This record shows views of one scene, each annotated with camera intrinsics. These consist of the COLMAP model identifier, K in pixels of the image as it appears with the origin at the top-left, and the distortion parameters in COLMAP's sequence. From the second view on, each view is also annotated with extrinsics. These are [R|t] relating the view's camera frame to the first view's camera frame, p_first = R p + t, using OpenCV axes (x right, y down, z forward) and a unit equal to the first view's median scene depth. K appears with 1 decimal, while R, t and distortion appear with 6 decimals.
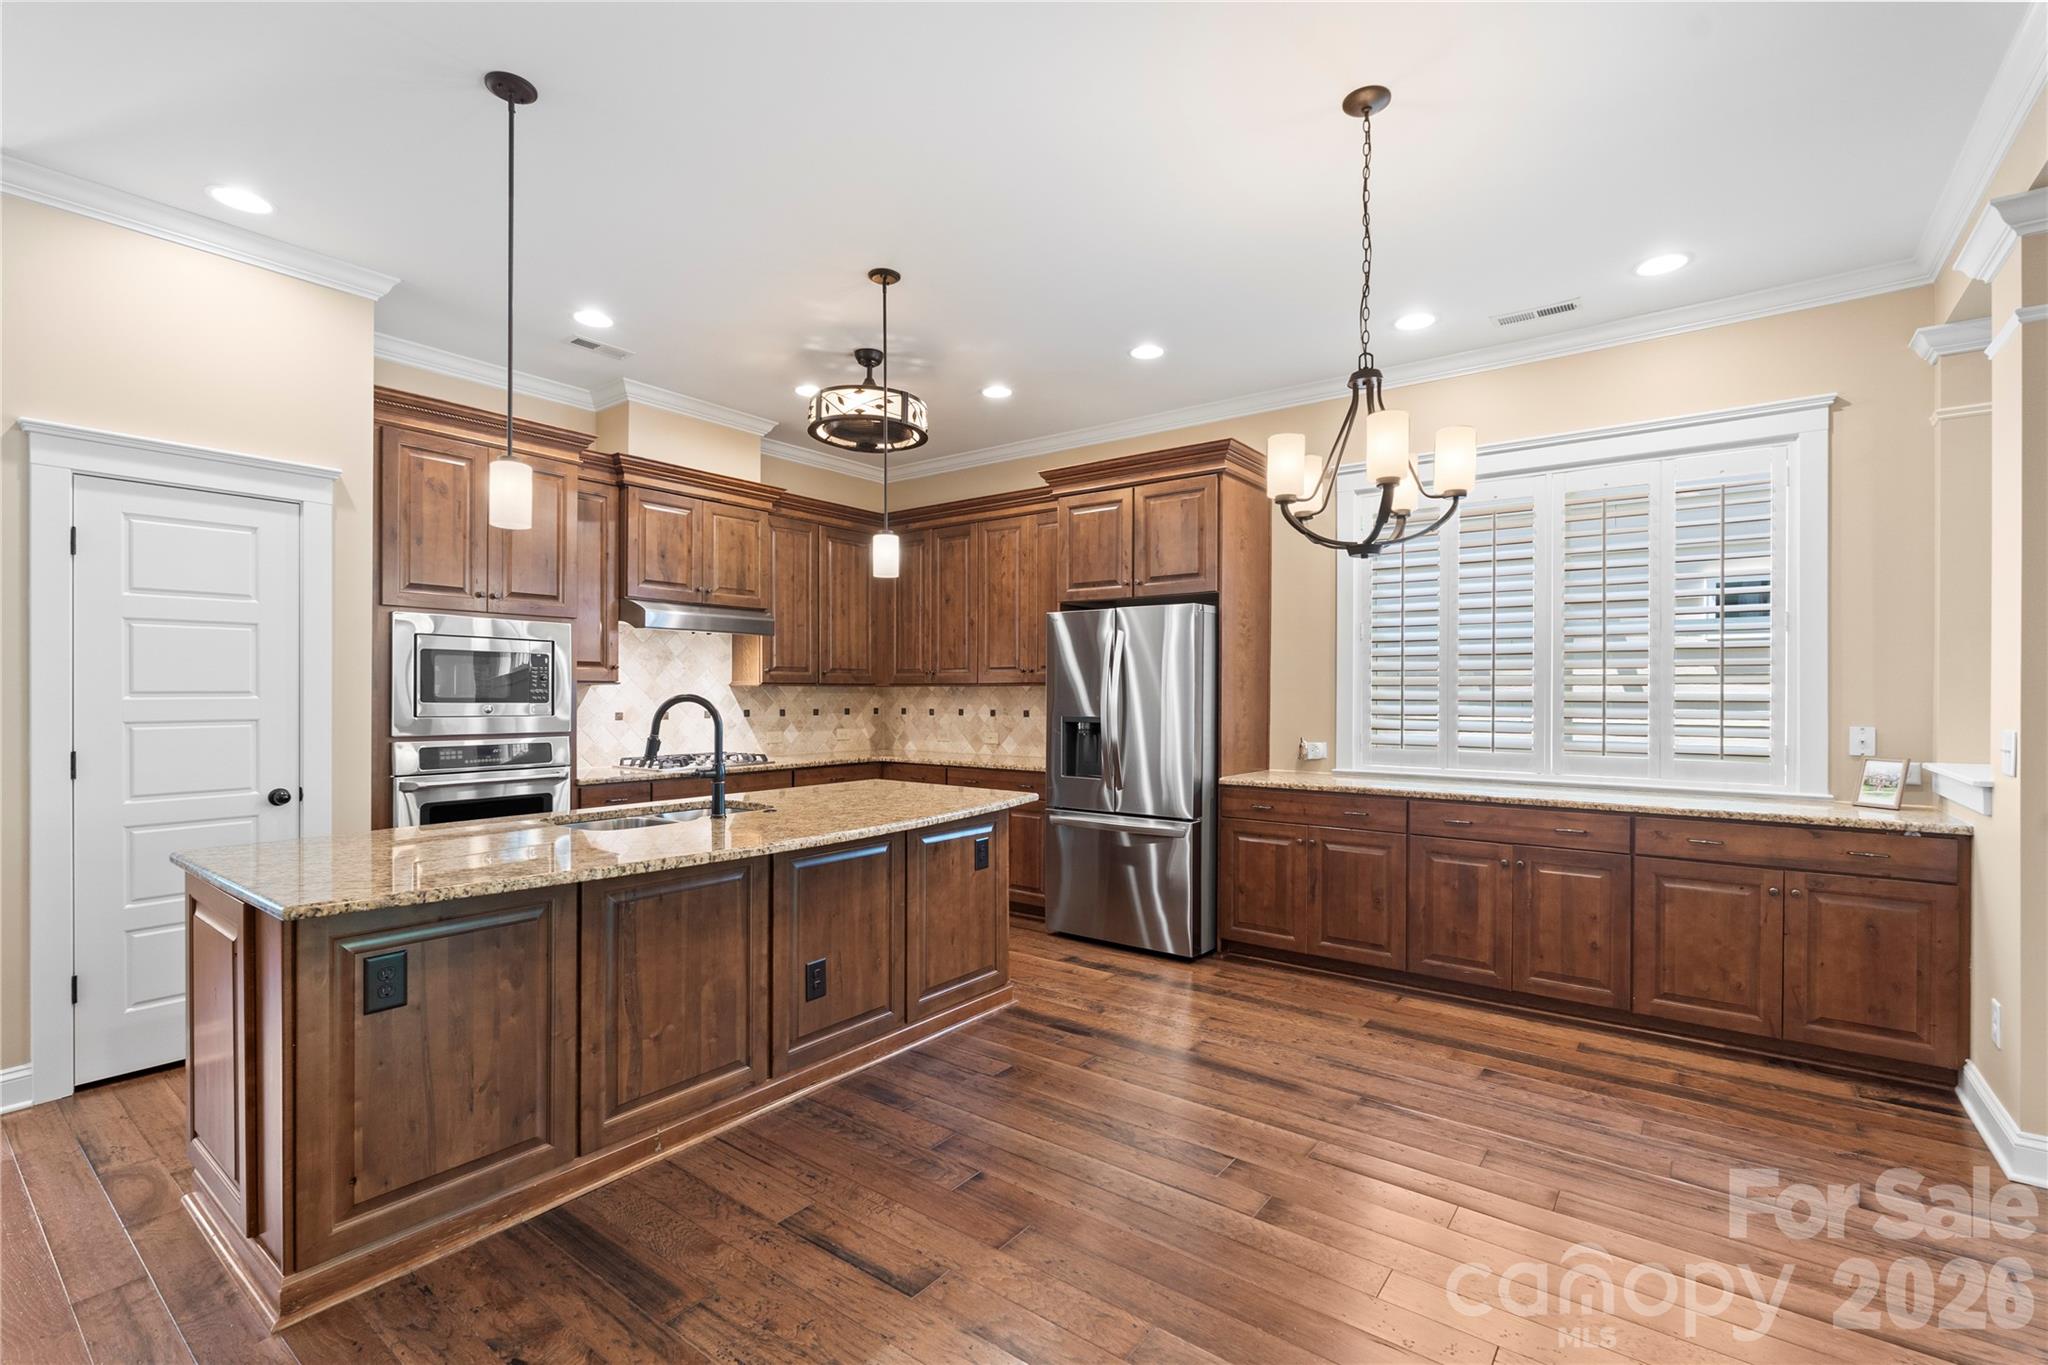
lens RADIAL K [[911.8, 0, 1028.2], [0, 911.8, 688.7], [0, 0, 1]] dist [0.001848, -0.000133]
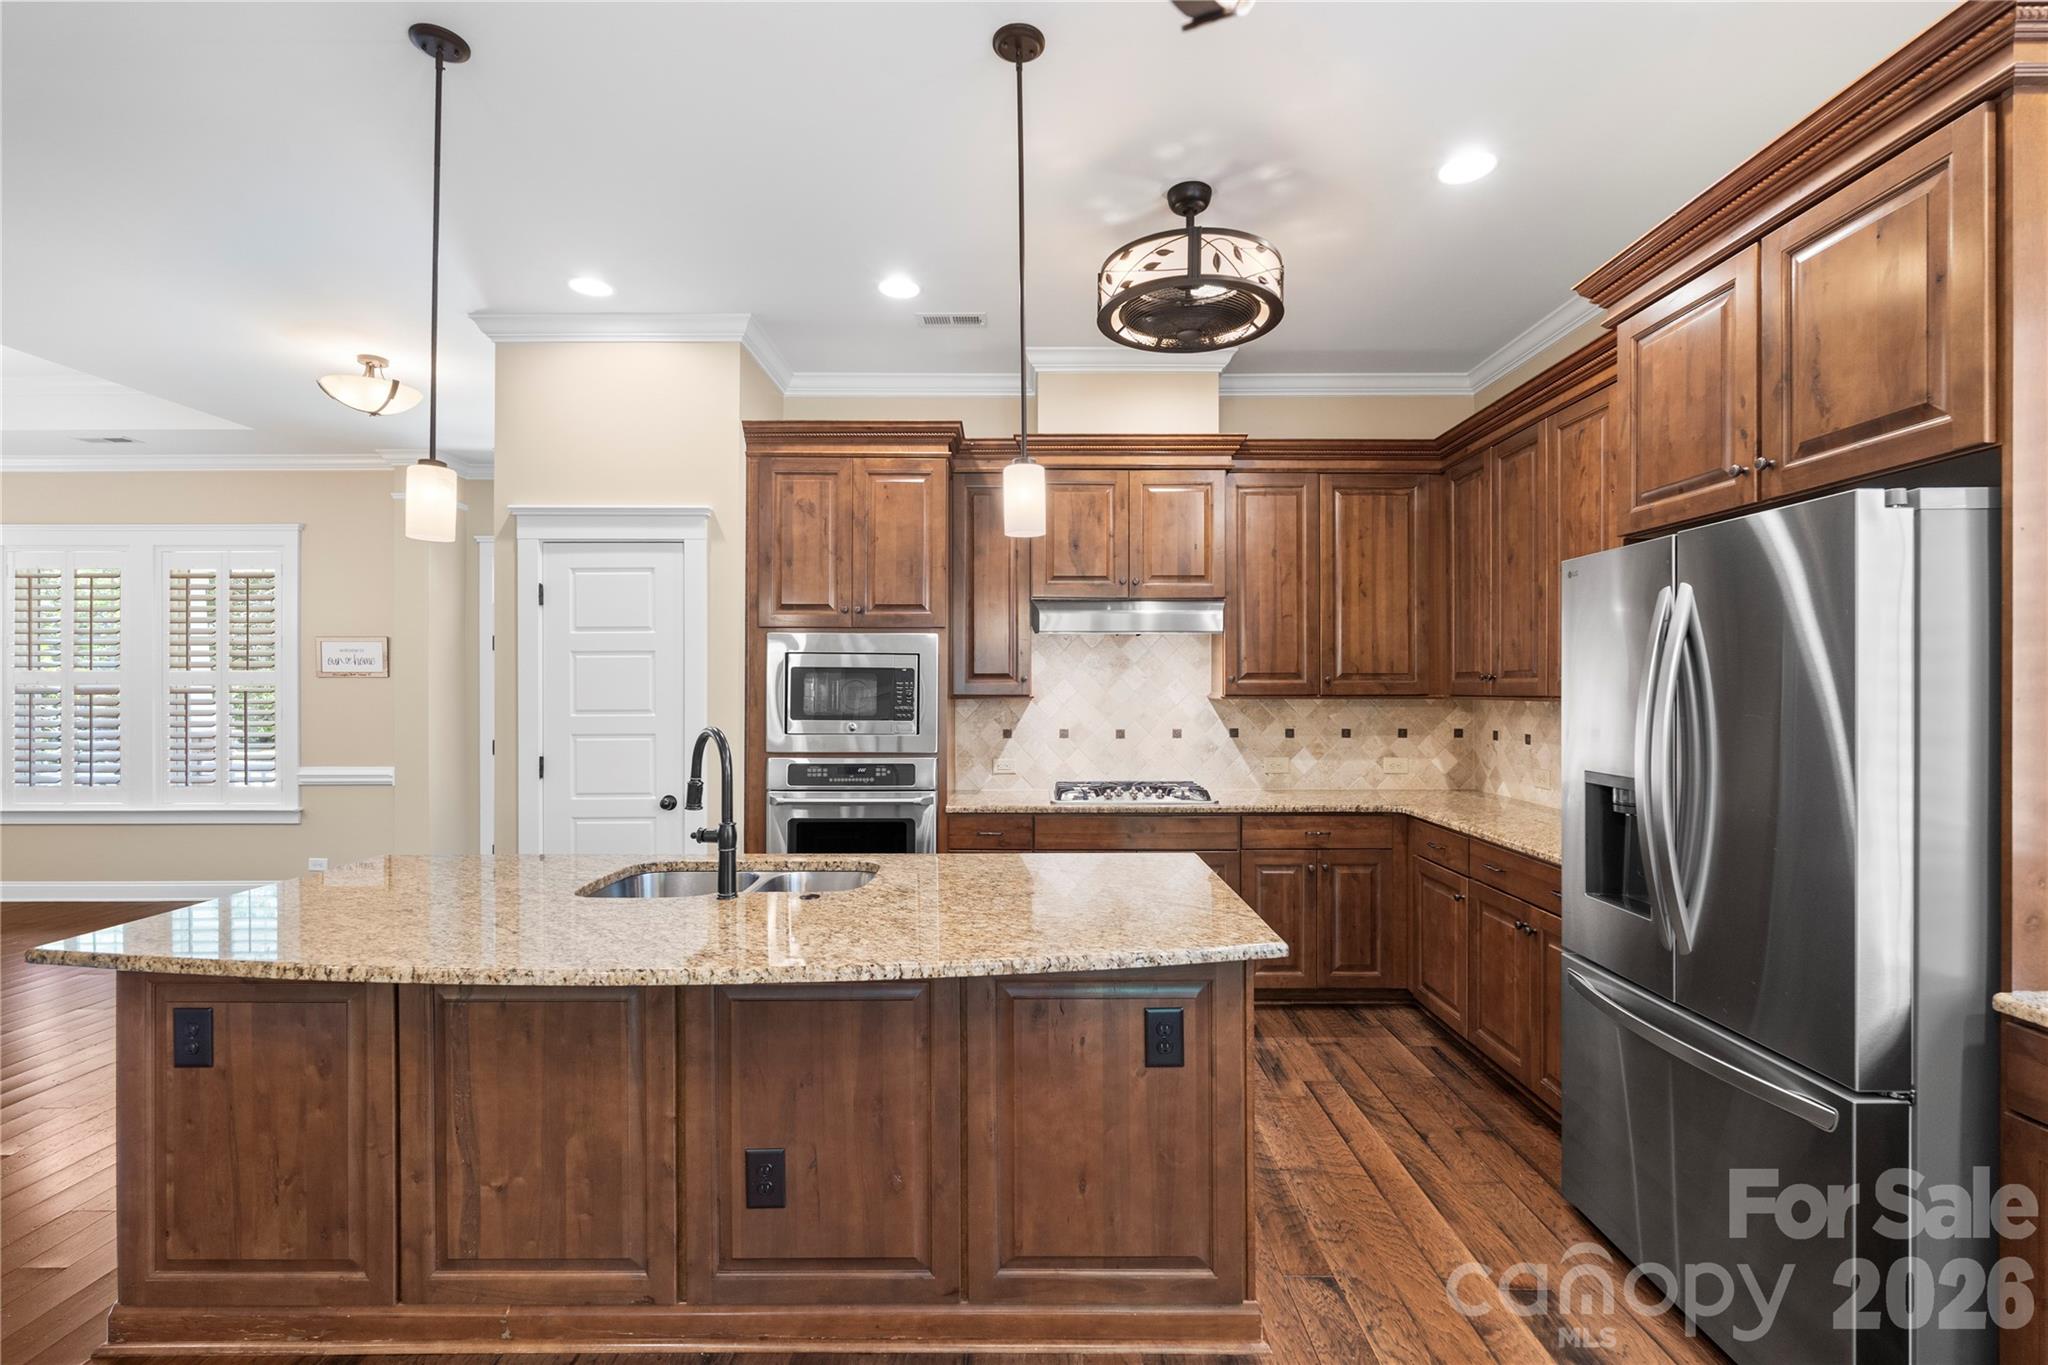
lens RADIAL K [[900.4, 0, 1029.7], [0, 900.4, 685.6], [0, 0, 1]] dist [-0.000776, -0.000525]
pose [[0.605564, -0.004358, -0.795785, 0.313386], [0.005188, 0.999985, -0.001529, -0.021012], [0.795780, -0.003203, 0.605577, 0.621919]]
